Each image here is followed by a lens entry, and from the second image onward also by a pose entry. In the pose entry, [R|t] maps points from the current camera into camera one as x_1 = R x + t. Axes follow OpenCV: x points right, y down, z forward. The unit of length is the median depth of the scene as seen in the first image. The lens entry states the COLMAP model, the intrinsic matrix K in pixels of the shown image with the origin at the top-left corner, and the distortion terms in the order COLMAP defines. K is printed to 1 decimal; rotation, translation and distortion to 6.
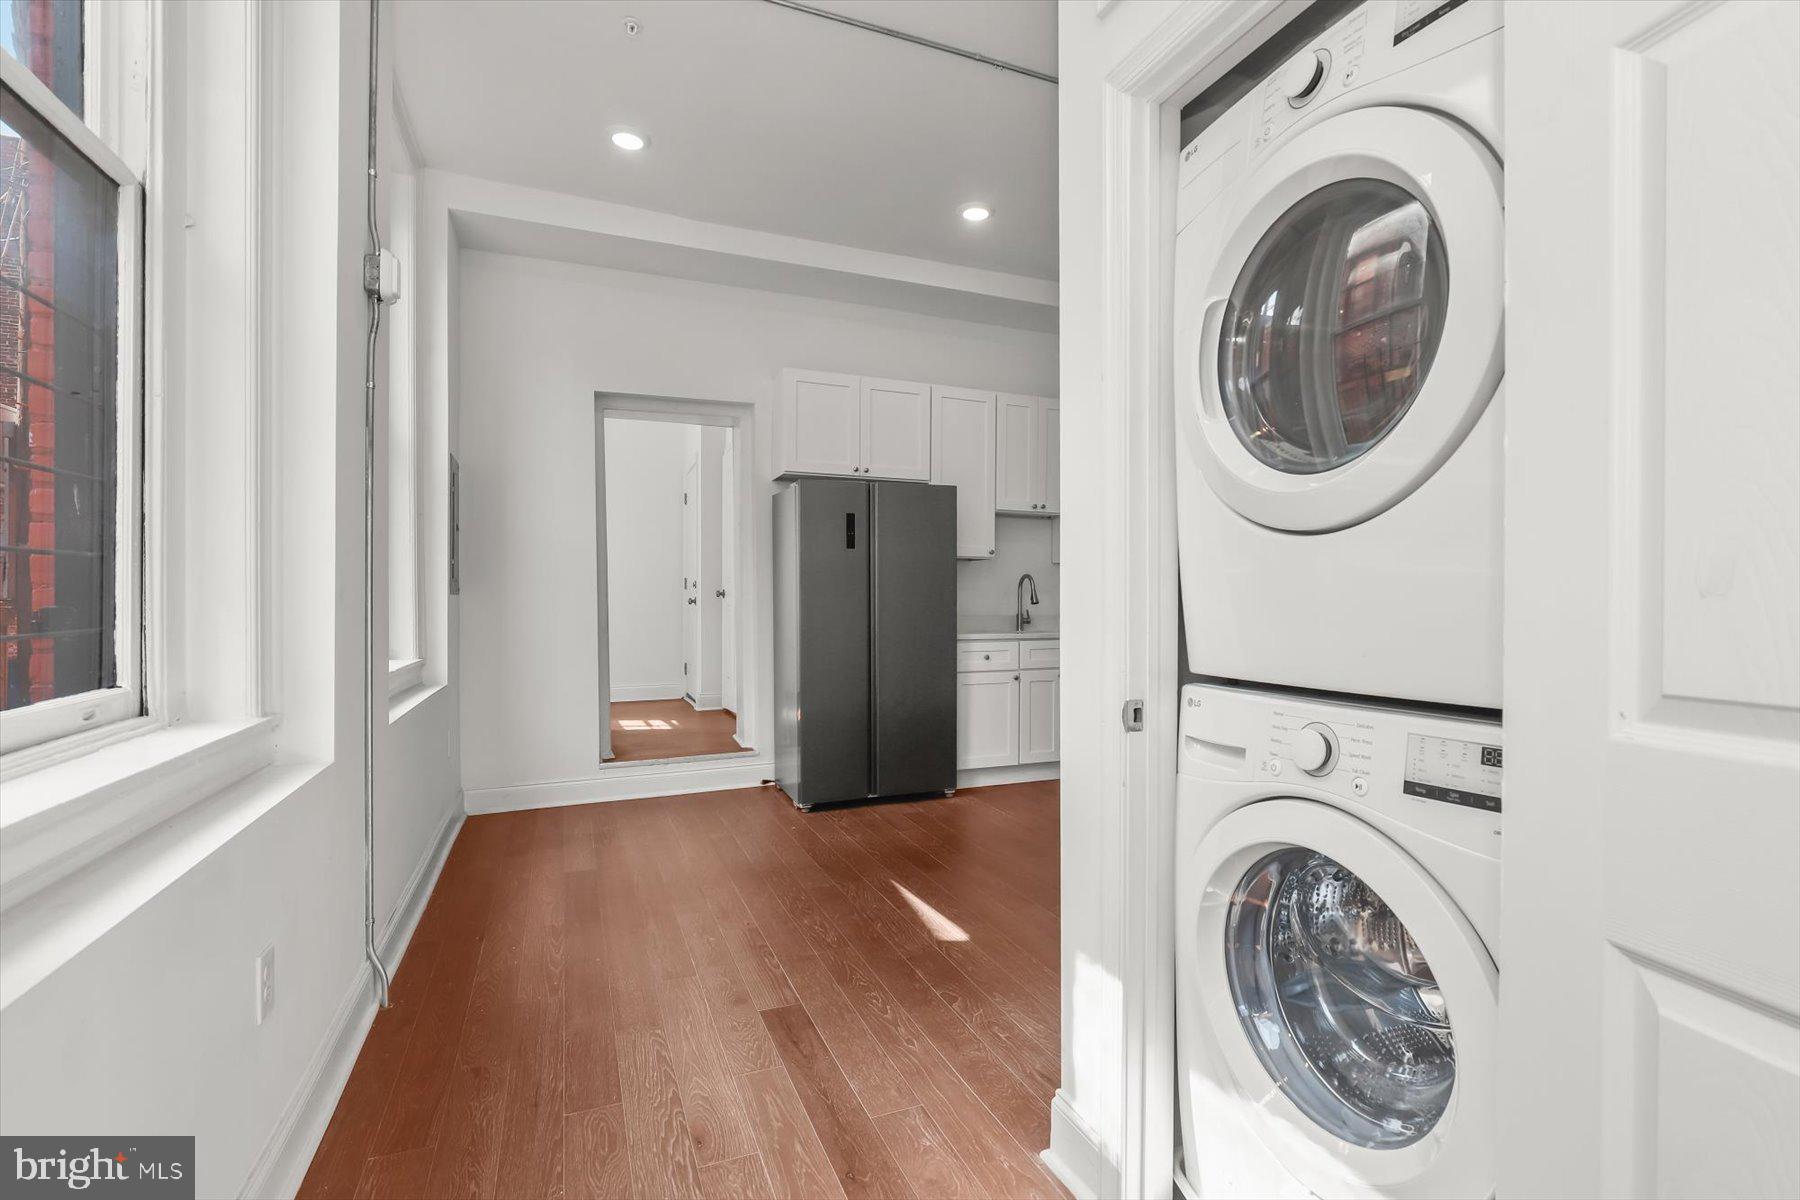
lens RADIAL K [[850.7, 0, 902.3], [0, 850.7, 600.2], [0, 0, 1]] dist [-0.011559, 0.001619]
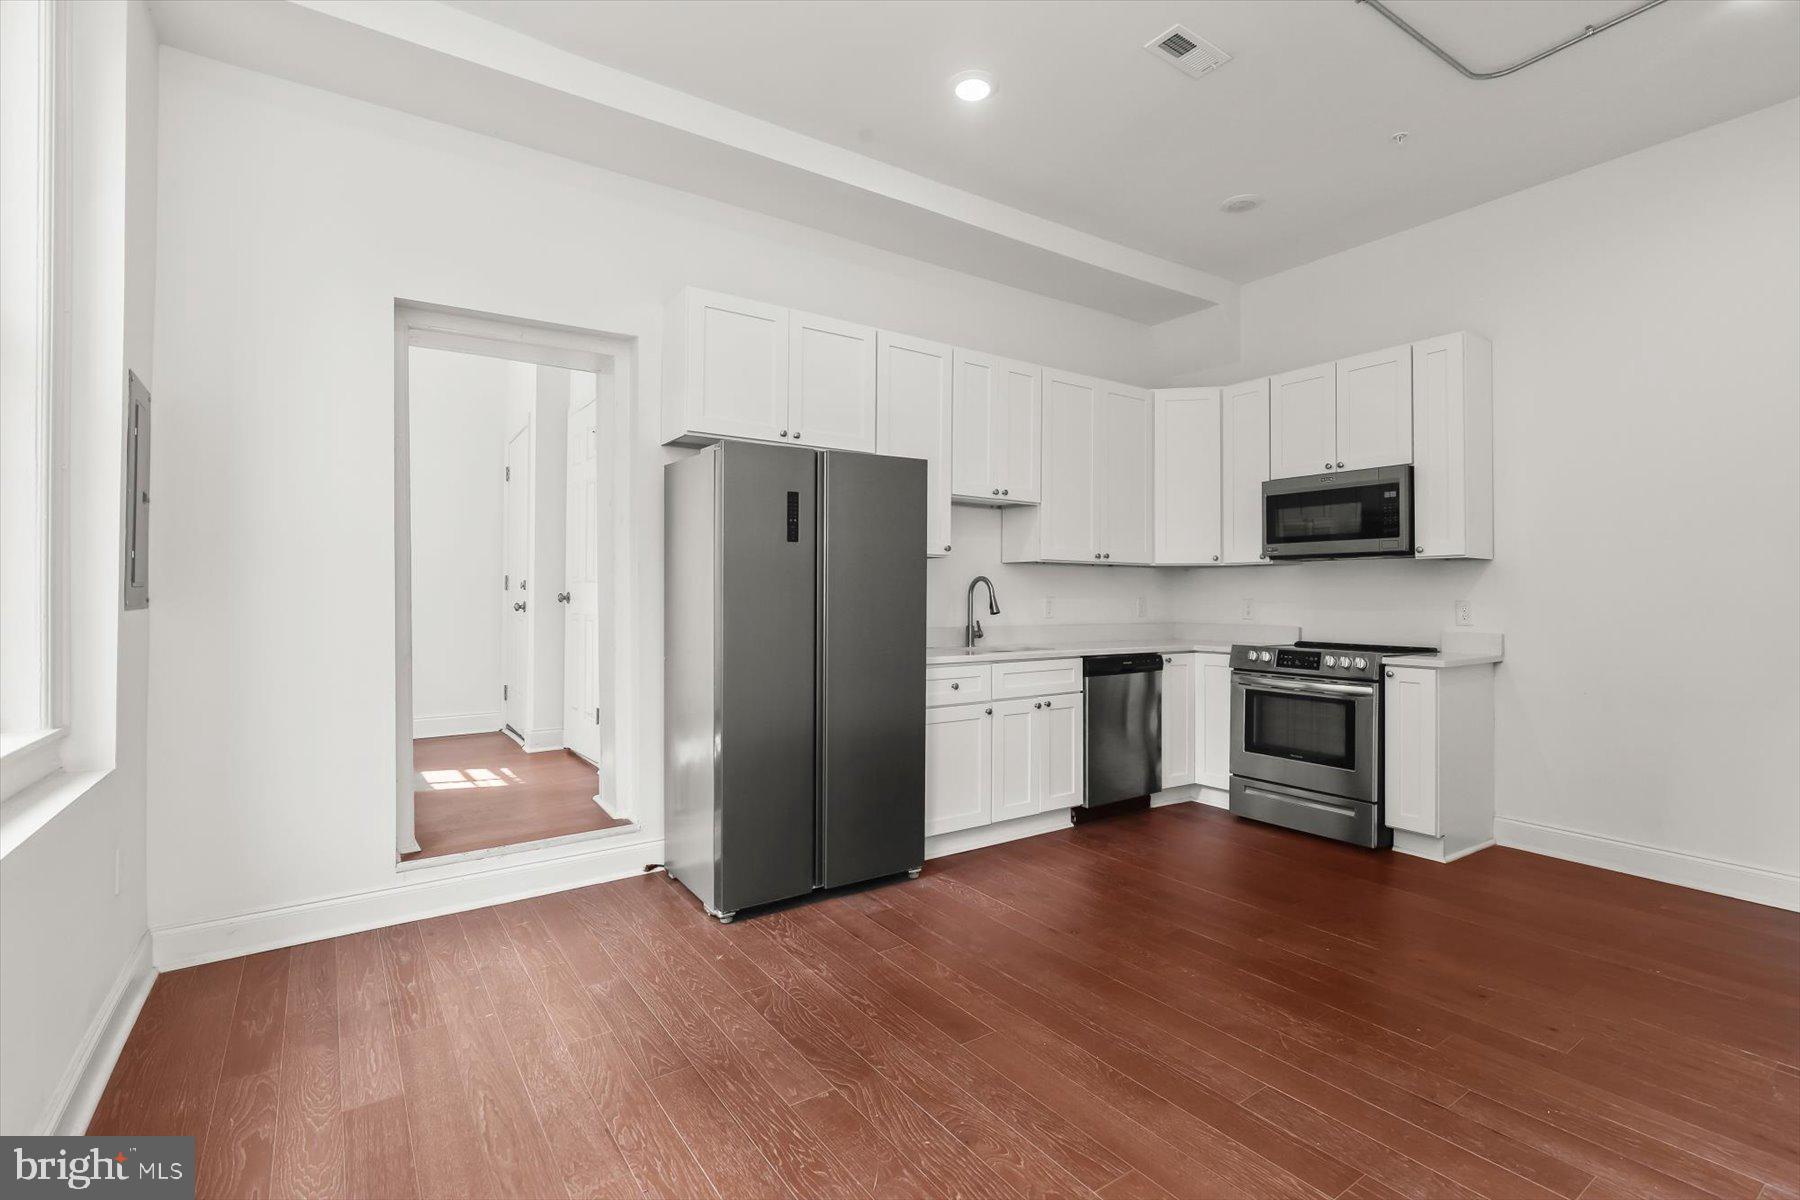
lens RADIAL K [[850.7, 0, 896.5], [0, 850.7, 578.6], [0, 0, 1]] dist [-0.011559, 0.001619]
pose [[0.977013, 0.005146, 0.213117, -0.114010], [-0.001361, 0.999839, -0.017903, -0.015755], [-0.213175, 0.017201, 0.976863, 0.262295]]
